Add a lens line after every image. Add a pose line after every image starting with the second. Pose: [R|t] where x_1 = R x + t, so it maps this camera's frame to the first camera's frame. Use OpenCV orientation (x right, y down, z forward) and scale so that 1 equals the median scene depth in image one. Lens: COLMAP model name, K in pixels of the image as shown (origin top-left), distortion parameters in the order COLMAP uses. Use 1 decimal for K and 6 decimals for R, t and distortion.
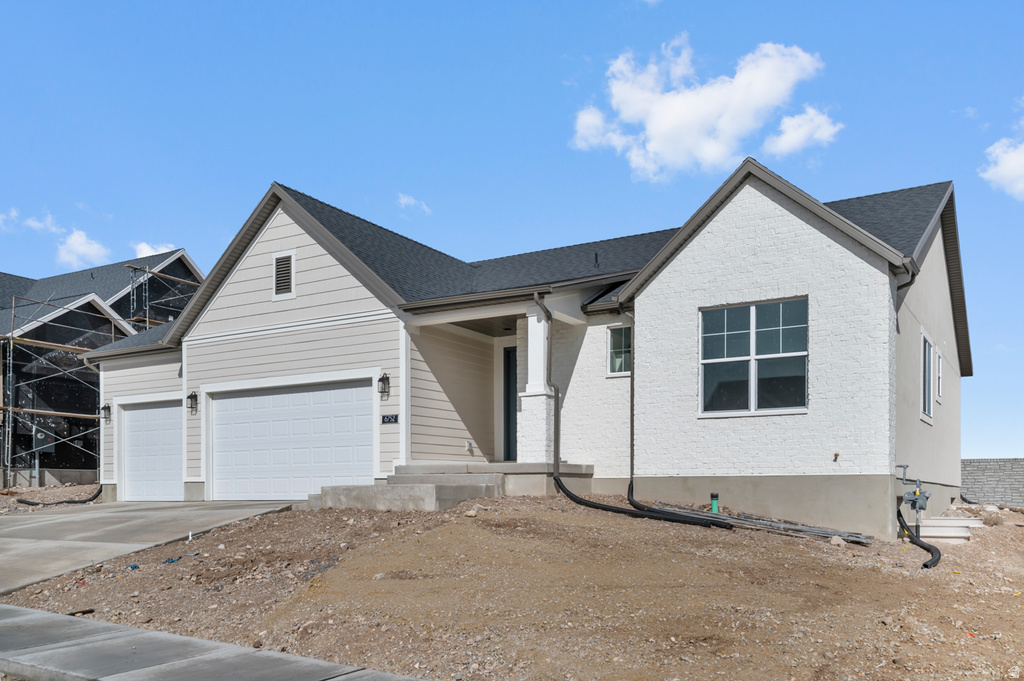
lens RADIAL K [[861.6, 0, 512.0], [0, 861.6, 340.5], [0, 0, 1]] dist [0.003382, 0.000155]
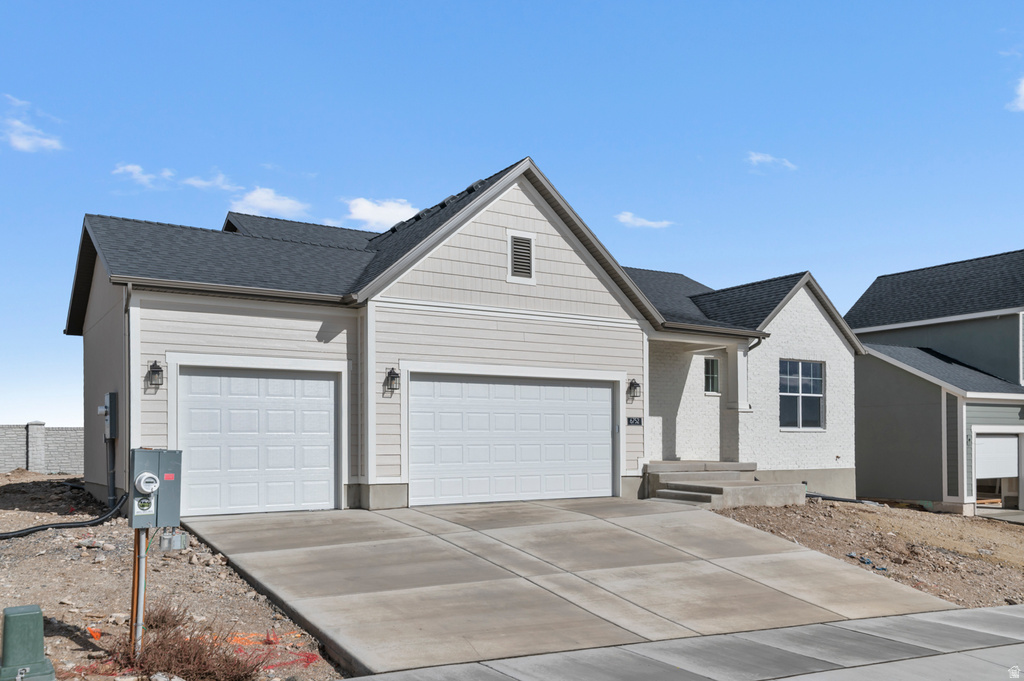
lens RADIAL K [[796.7, 0, 511.6], [0, 796.7, 304.5], [0, 0, 1]] dist [0.000280, 0.000640]
pose [[0.482005, 0.151077, 0.863045, -1.121556], [-0.152466, 0.984456, -0.087179, 0.057128], [-0.862801, -0.089564, 0.497547, 0.642889]]
